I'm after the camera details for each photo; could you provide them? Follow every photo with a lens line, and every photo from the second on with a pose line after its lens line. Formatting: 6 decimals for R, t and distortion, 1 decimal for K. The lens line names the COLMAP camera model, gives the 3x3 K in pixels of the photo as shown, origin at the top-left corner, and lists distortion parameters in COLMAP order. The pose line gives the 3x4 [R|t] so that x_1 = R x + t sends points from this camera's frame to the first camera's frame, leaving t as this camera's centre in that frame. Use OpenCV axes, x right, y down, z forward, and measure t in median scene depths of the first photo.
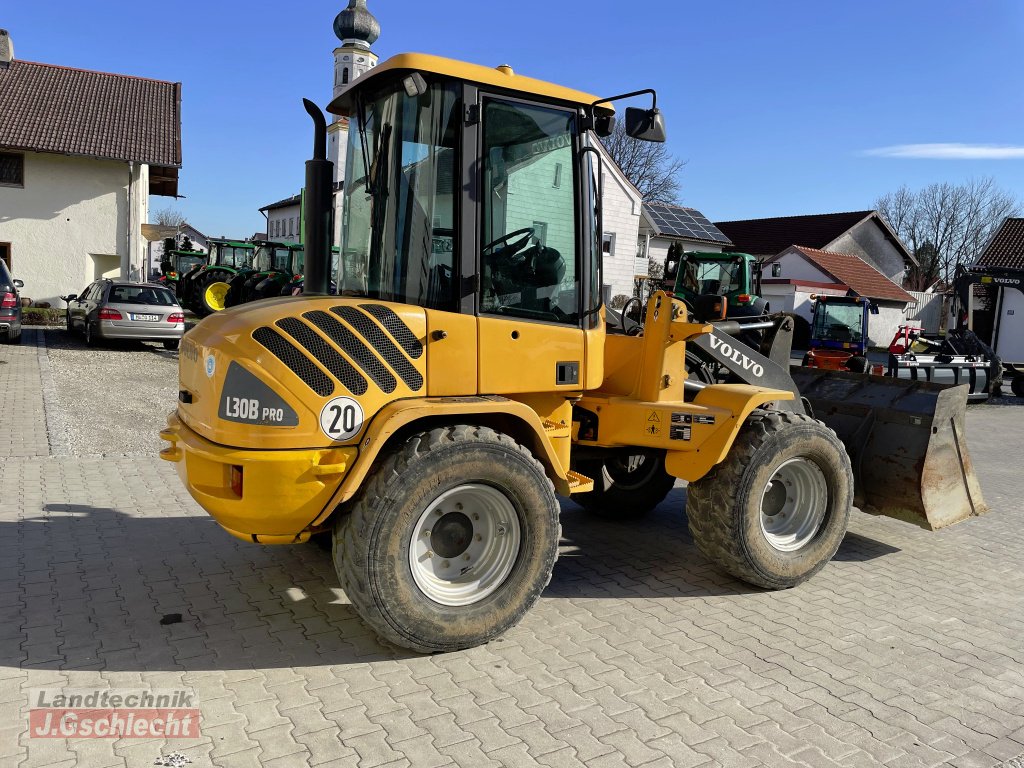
lens RADIAL K [[762.7, 0, 513.4], [0, 762.7, 379.3], [0, 0, 1]] dist [0.093997, -0.118625]
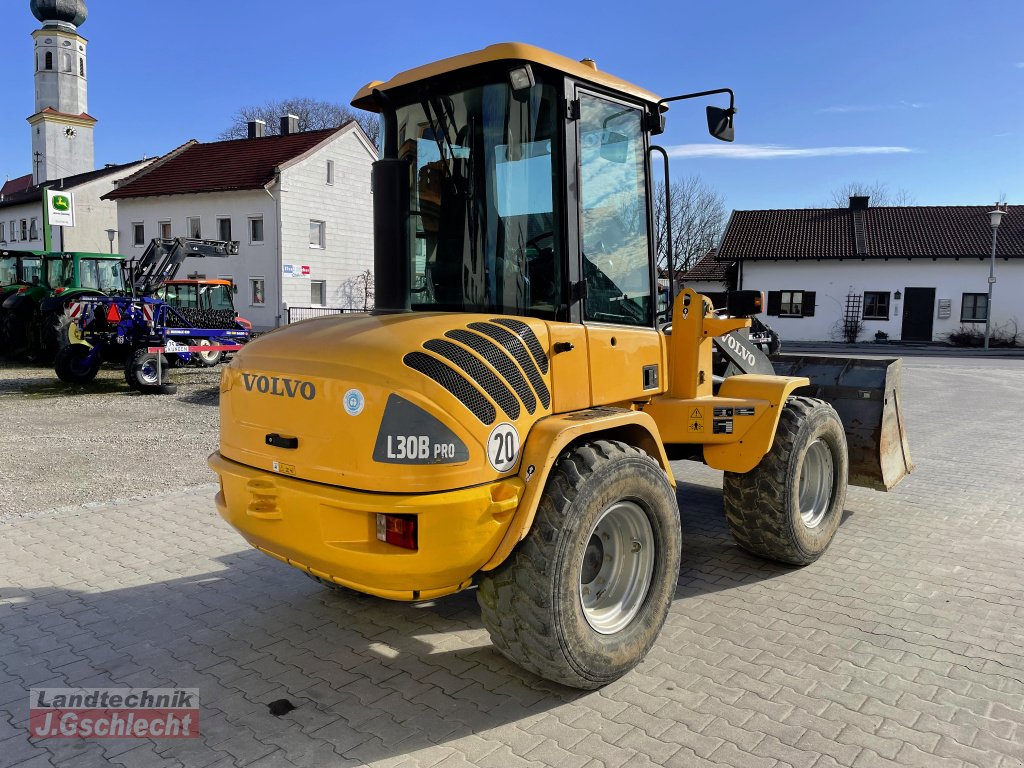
lens RADIAL K [[764.7, 0, 498.6], [0, 764.7, 378.7], [0, 0, 1]] dist [0.090443, -0.120049]
pose [[0.953834, -0.079407, 0.289648, -0.429871], [0.078781, 0.996796, 0.013839, -0.037352], [-0.289819, 0.009619, 0.957033, 0.125654]]
